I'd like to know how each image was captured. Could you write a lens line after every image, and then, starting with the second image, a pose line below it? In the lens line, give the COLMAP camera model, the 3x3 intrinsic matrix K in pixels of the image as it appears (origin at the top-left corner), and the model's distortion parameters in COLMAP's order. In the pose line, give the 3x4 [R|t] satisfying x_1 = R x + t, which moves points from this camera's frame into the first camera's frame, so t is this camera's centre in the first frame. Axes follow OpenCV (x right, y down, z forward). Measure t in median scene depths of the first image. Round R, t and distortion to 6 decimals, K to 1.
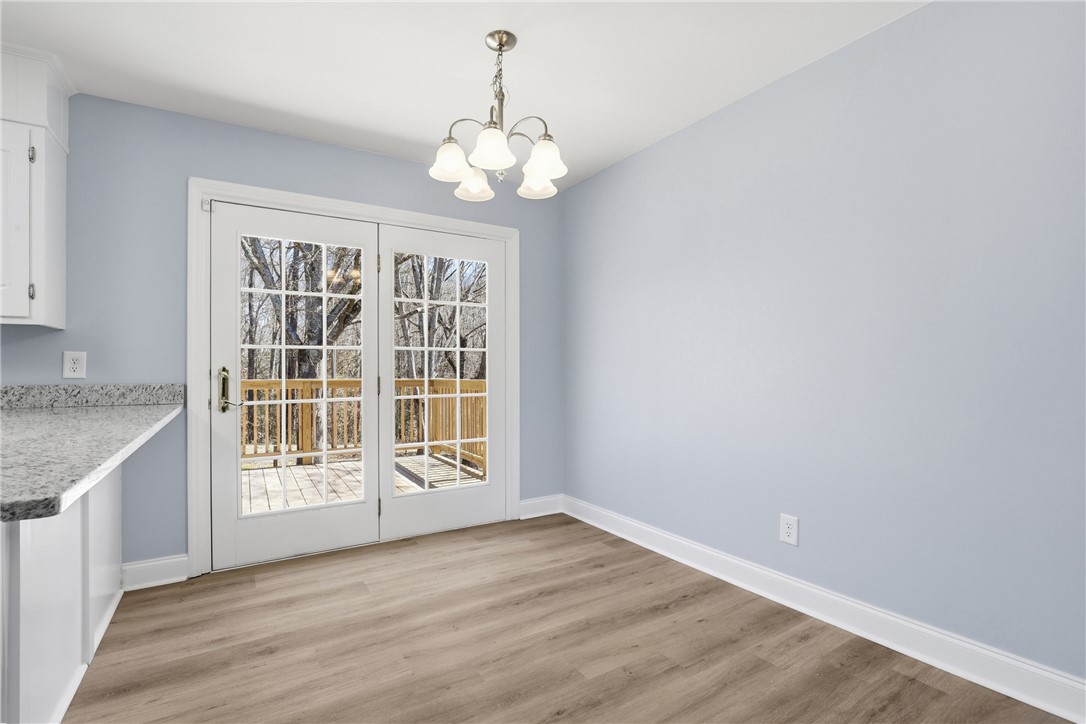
lens RADIAL K [[497.9, 0, 542.2], [0, 497.9, 371.7], [0, 0, 1]] dist [-0.028509, 0.000177]
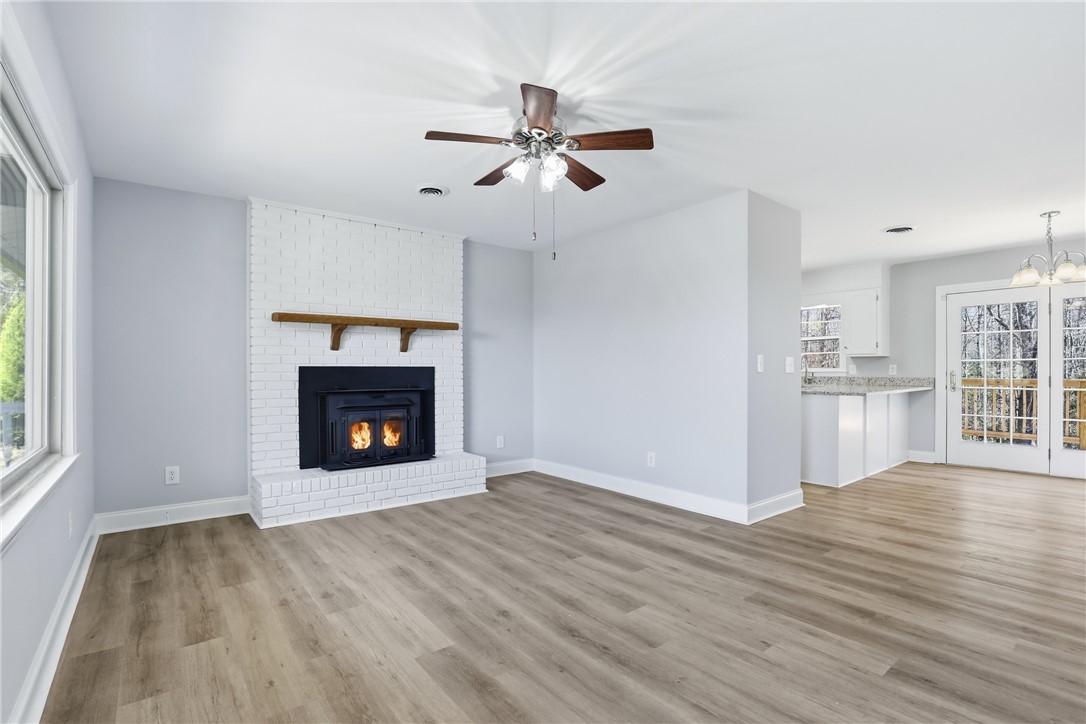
lens RADIAL K [[506.5, 0, 557.1], [0, 506.5, 367.8], [0, 0, 1]] dist [-0.011600, 0.000385]
pose [[0.131117, 0.000006, -0.991367, 1.473488], [-0.000777, 1.000000, -0.000097, -0.022466], [0.991367, 0.000783, 0.131117, -1.134673]]
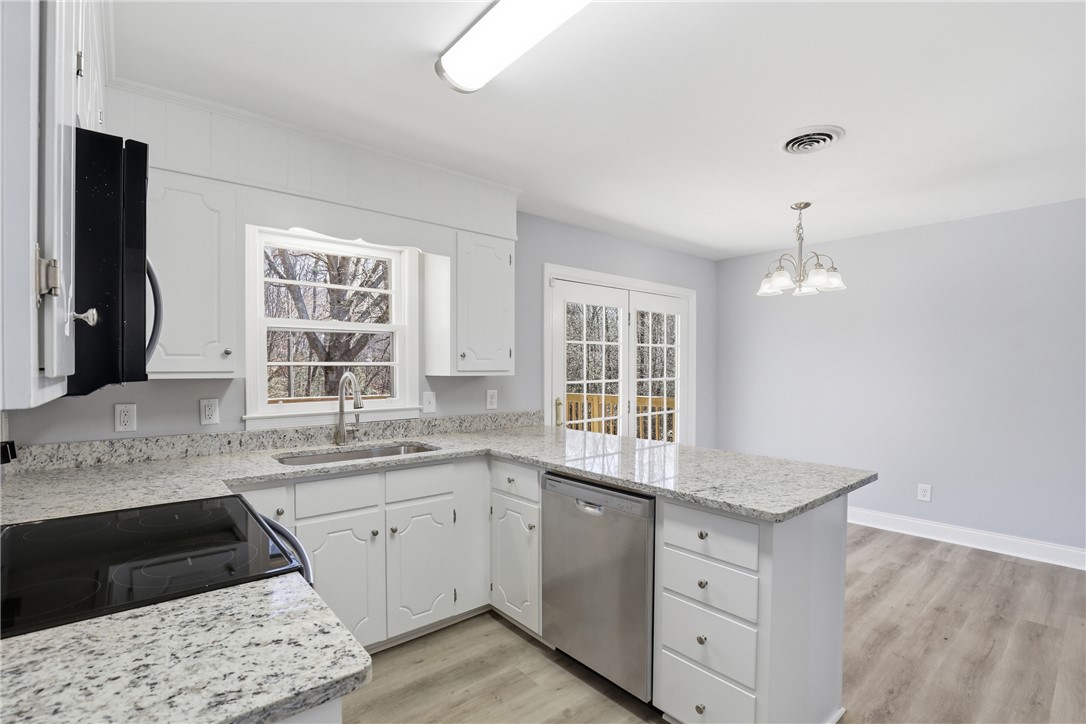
lens RADIAL K [[500.4, 0, 543.0], [0, 500.4, 382.6], [0, 0, 1]] dist [-0.025081, -0.000174]
pose [[0.987848, -0.002731, 0.155400, -1.028829], [-0.000524, 0.999781, 0.020900, -0.092613], [-0.155423, -0.020727, 0.987631, -0.452898]]
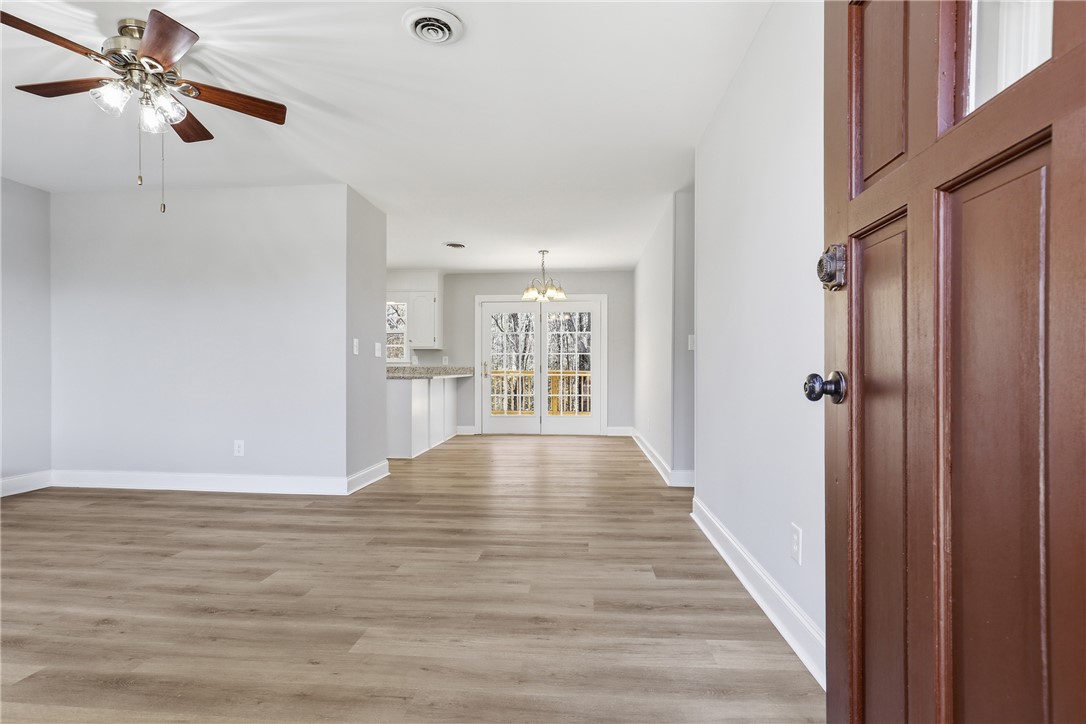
lens RADIAL K [[521.8, 0, 543.0], [0, 521.8, 362.0], [0, 0, 1]] dist [-0.063020, 0.028834]
pose [[0.803809, -0.002066, -0.594884, 1.536298], [-0.006491, 0.999904, -0.012245, 0.031054], [0.594852, 0.013704, 0.803718, -1.320146]]
